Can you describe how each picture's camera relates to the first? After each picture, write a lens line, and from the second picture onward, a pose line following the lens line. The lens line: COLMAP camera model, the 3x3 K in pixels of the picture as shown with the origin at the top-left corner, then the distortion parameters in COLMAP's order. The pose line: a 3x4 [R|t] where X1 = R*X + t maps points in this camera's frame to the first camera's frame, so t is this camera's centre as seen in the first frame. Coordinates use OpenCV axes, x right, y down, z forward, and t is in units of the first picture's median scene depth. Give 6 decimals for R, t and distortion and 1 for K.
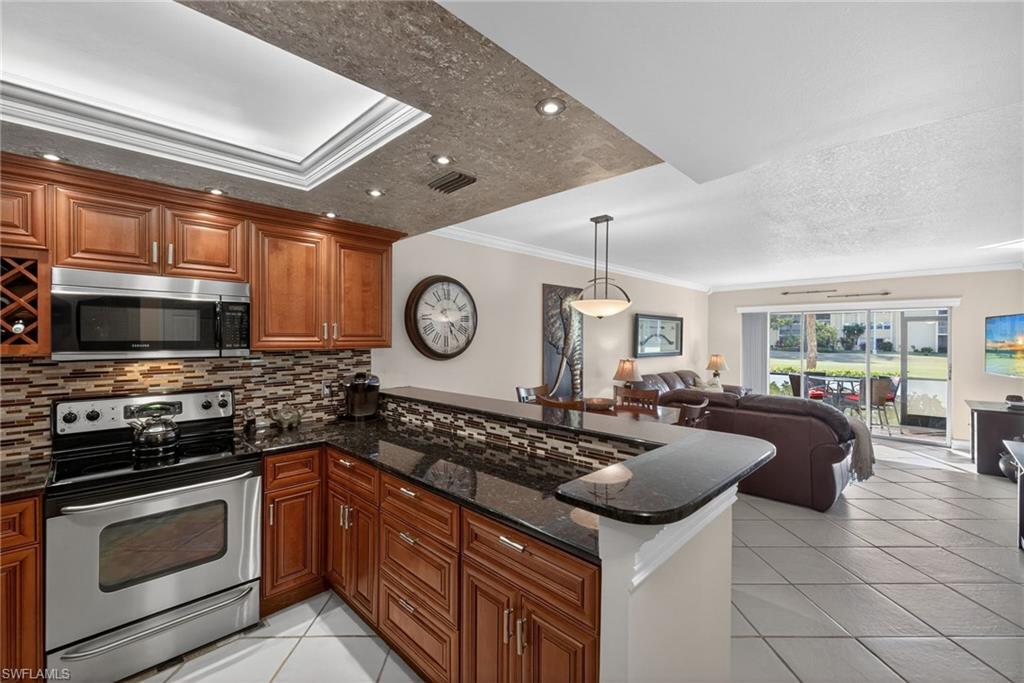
lens RADIAL K [[428.9, 0, 508.6], [0, 428.9, 341.8], [0, 0, 1]] dist [0.001775, 0.000226]
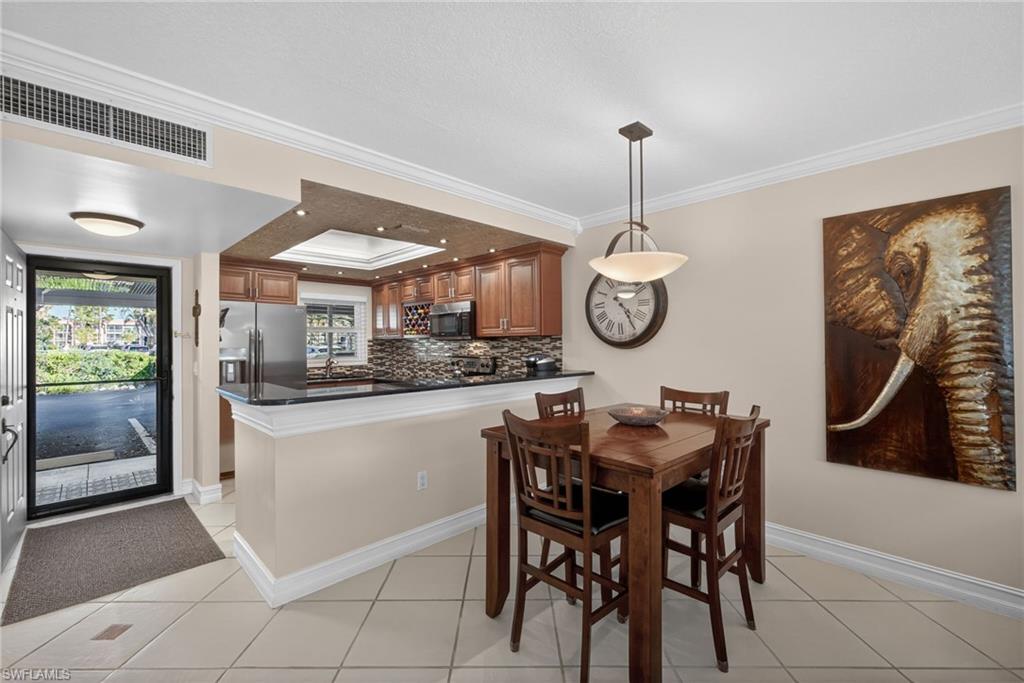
lens RADIAL K [[428.9, 0, 515.6], [0, 428.9, 338.9], [0, 0, 1]] dist [0.001775, 0.000226]
pose [[-0.009759, -0.008416, -0.999917, 1.187129], [-0.000738, 0.999964, -0.008410, 0.044384], [0.999952, 0.000656, -0.009765, 1.135665]]
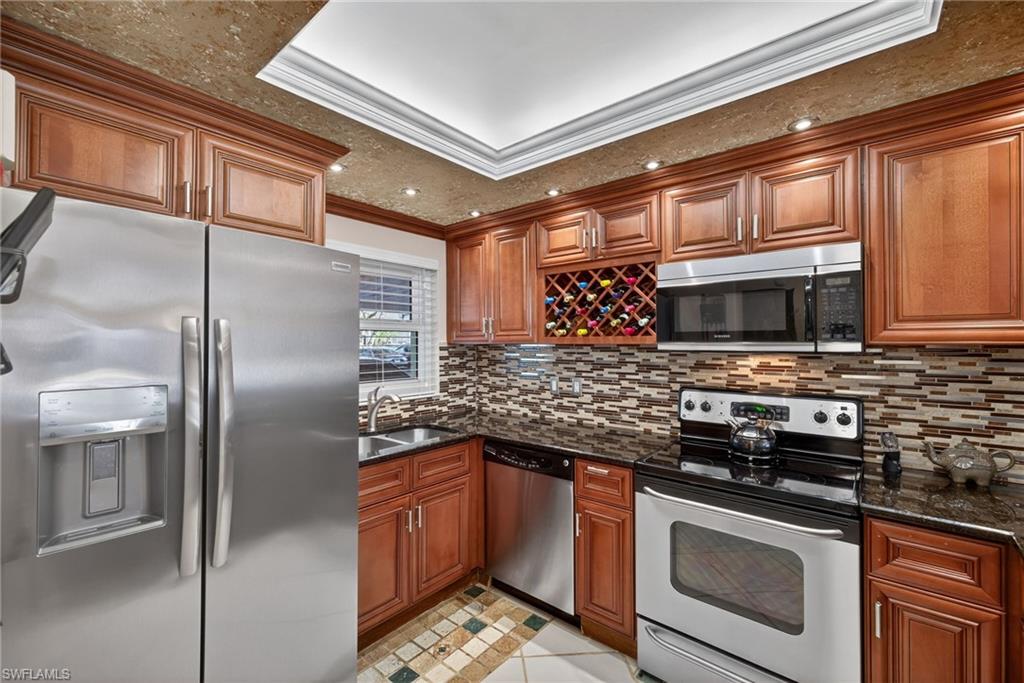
lens RADIAL K [[428.9, 0, 512.9], [0, 428.9, 338.1], [0, 0, 1]] dist [0.001775, 0.000226]
pose [[0.076998, -0.009811, -0.996983, 0.004479], [-0.005477, 0.999932, -0.010264, 0.019610], [0.997016, 0.006251, 0.076939, 0.396351]]
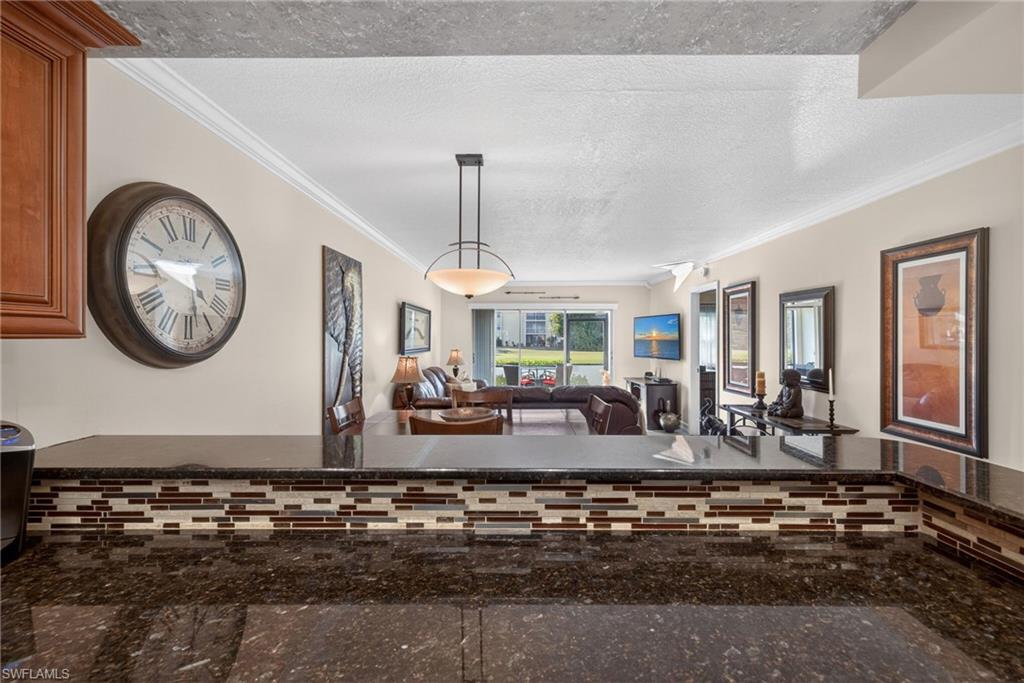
lens RADIAL K [[428.9, 0, 515.0], [0, 428.9, 341.5], [0, 0, 1]] dist [0.001775, 0.000226]
pose [[0.714013, -0.008800, 0.700077, -0.322876], [0.006870, 0.999961, 0.005563, 0.020417], [-0.700098, 0.000837, 0.714046, 0.593133]]
